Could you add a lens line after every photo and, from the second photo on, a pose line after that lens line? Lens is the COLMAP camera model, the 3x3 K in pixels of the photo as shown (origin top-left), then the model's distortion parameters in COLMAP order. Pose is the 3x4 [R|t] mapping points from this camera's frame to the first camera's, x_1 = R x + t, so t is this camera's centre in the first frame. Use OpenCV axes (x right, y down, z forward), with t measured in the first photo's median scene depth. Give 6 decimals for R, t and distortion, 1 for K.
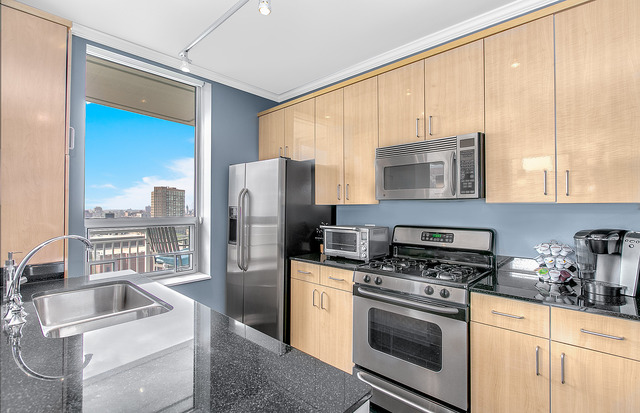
lens RADIAL K [[296.9, 0, 320.0], [0, 296.9, 206.5], [0, 0, 1]] dist [-0.011681, -0.000105]
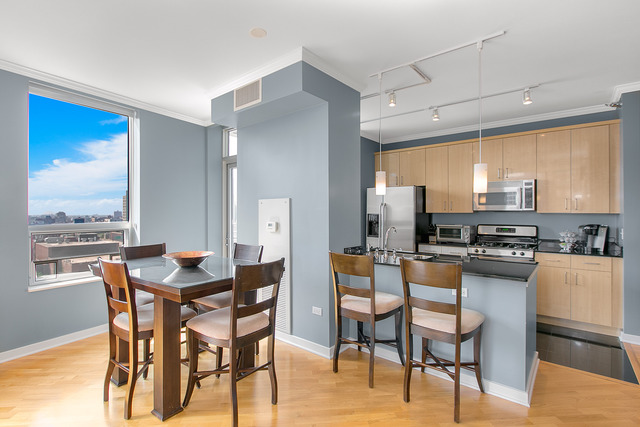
lens RADIAL K [[309.7, 0, 320.0], [0, 309.7, 213.5], [0, 0, 1]] dist [-0.011783, -0.000035]
pose [[0.998169, 0.000100, 0.060481, -1.023954], [-0.000470, 0.999981, 0.006106, -0.016228], [-0.060480, -0.006123, 0.998151, -1.003818]]
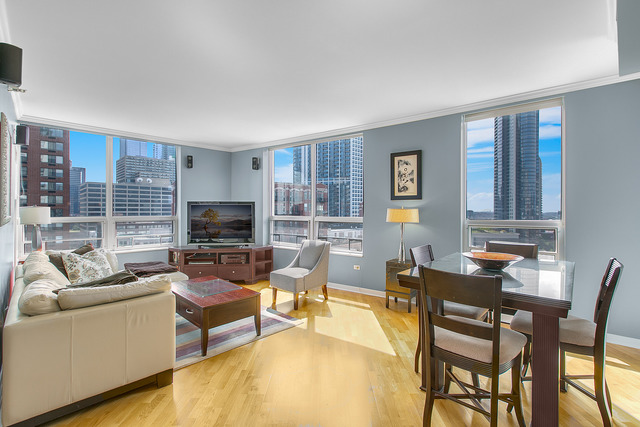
lens RADIAL K [[288.9, 0, 320.0], [0, 288.9, 213.5], [0, 0, 1]] dist [-0.000738, -0.000238]
pose [[-0.042644, 0.007052, -0.999065, -0.377387], [0.004330, 0.999967, 0.006873, -0.008369], [0.999081, -0.004033, -0.042673, -0.331353]]
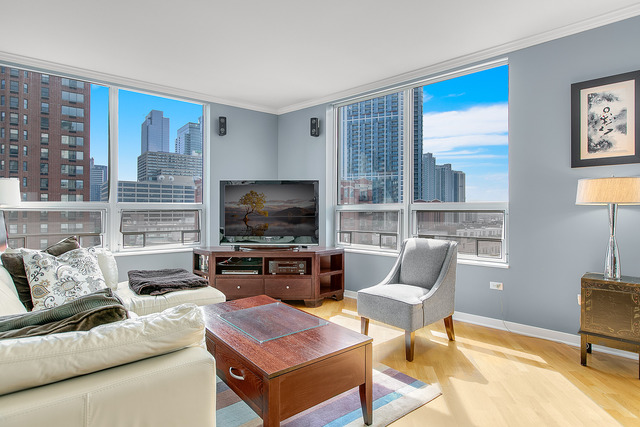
lens RADIAL K [[341.7, 0, 321.8], [0, 341.7, 210.7], [0, 0, 1]] dist [-0.002585, -0.000039]
pose [[-0.160211, -0.004324, -0.987073, -0.985165], [0.003277, 0.999983, -0.004912, 0.092975], [0.987077, -0.004022, -0.160194, -0.697518]]
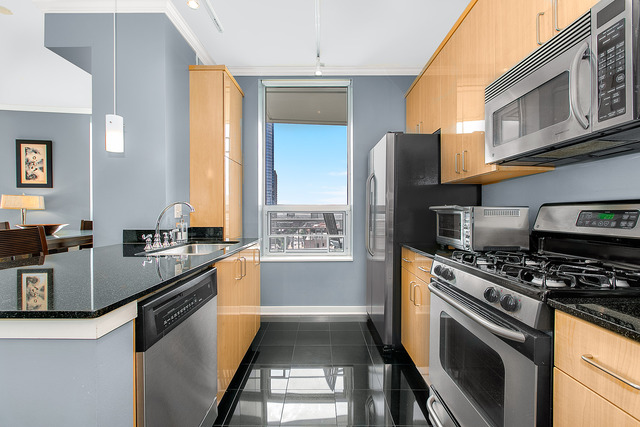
lens RADIAL K [[288.9, 0, 320.0], [0, 288.9, 213.5], [0, 0, 1]] dist [-0.000738, -0.000238]
pose [[0.677144, -0.000083, -0.735850, 0.482950], [0.004462, 0.999982, 0.003993, 0.100249], [0.735837, -0.005987, 0.677132, 0.307363]]
